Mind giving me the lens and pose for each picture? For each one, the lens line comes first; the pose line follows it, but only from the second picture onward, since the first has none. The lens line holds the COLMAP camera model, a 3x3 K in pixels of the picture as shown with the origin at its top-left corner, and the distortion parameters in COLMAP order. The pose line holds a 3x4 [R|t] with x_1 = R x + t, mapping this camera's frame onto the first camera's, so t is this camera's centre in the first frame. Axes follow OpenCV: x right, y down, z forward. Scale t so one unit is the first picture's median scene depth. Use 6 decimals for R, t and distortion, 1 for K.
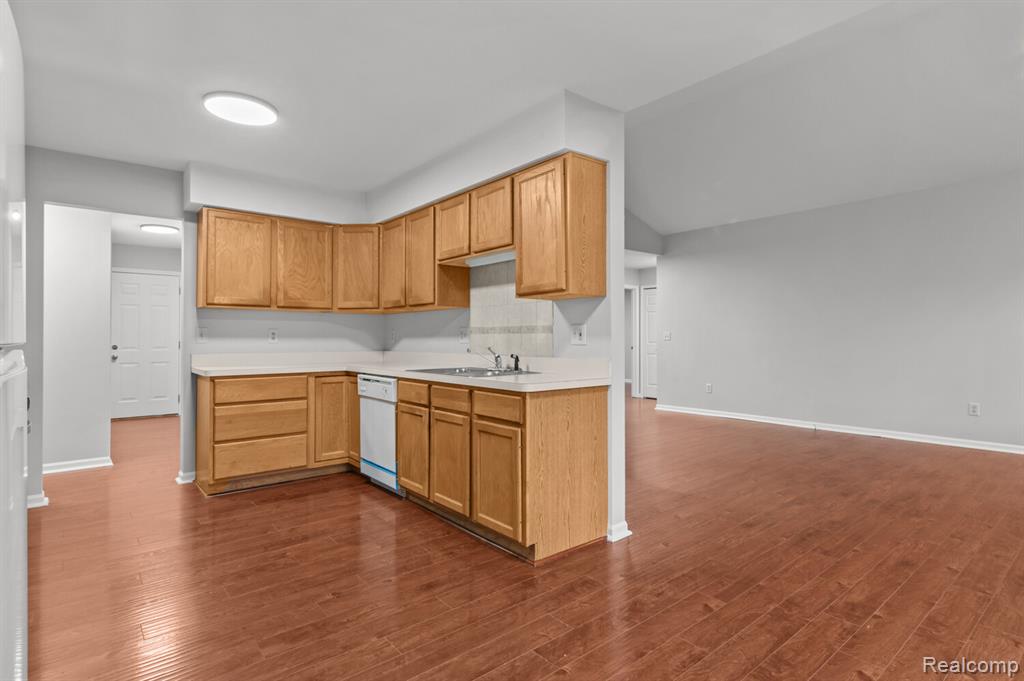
lens RADIAL K [[529.5, 0, 522.8], [0, 529.5, 327.3], [0, 0, 1]] dist [0.014149, -0.001617]
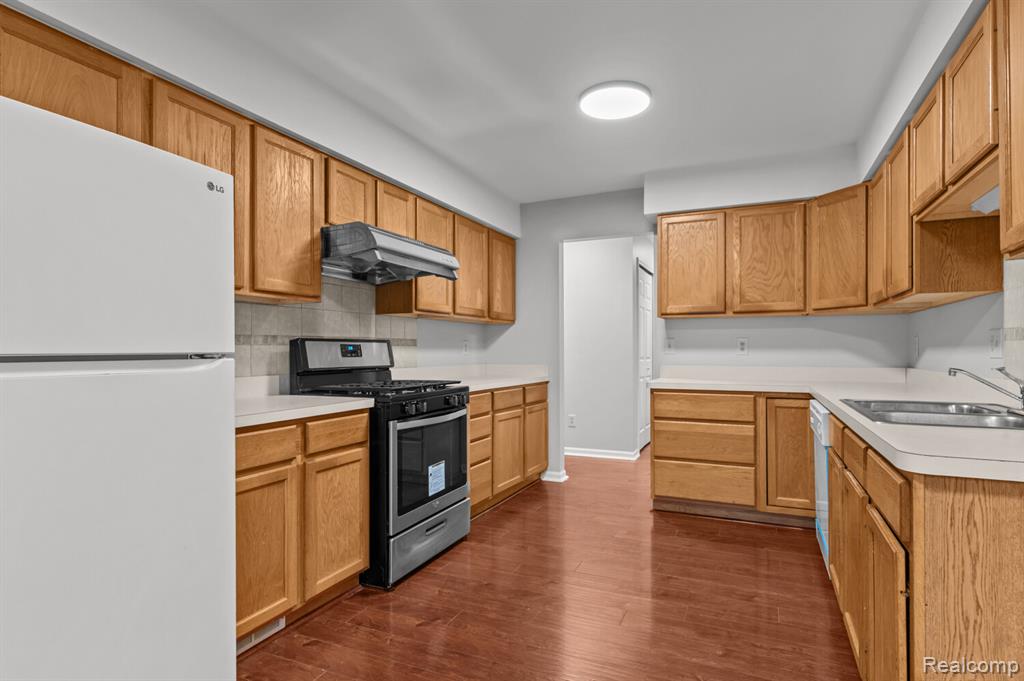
lens RADIAL K [[529.5, 0, 517.2], [0, 529.5, 345.1], [0, 0, 1]] dist [0.014149, -0.001617]
pose [[0.441651, -0.007678, -0.897154, 0.167374], [0.018920, 0.999821, 0.000757, 0.007494], [0.896987, -0.017308, 0.441717, 0.334430]]
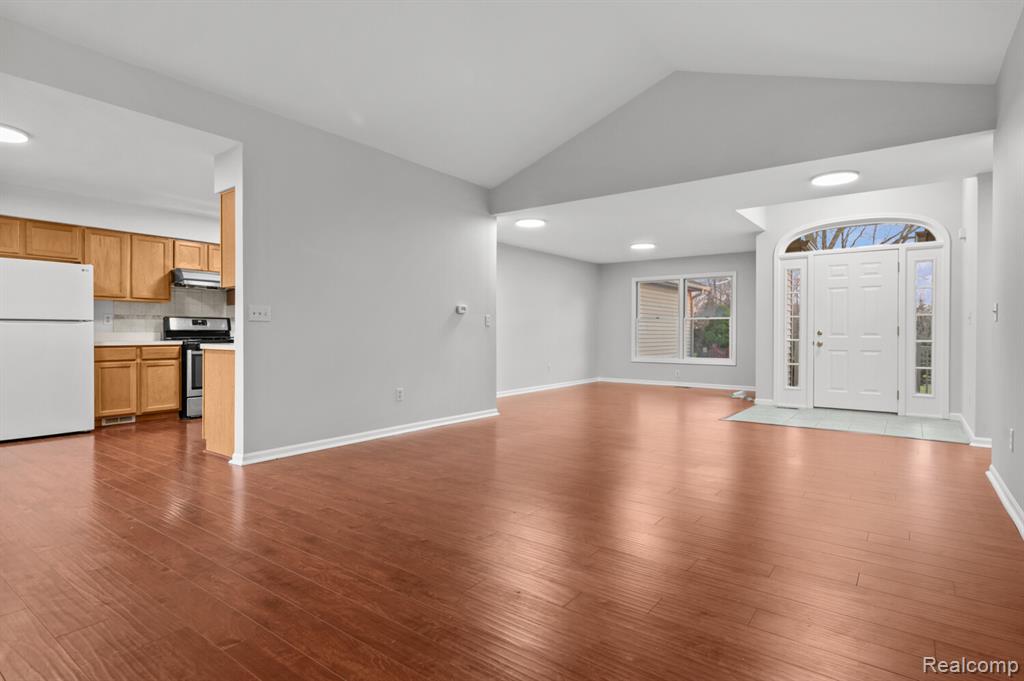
lens RADIAL K [[529.5, 0, 513.2], [0, 529.5, 336.0], [0, 0, 1]] dist [0.014149, -0.001617]
pose [[0.237292, 0.007851, -0.971407, 1.257777], [0.016234, 0.999796, 0.012046, 0.050767], [0.971303, -0.018628, 0.237116, 1.027375]]
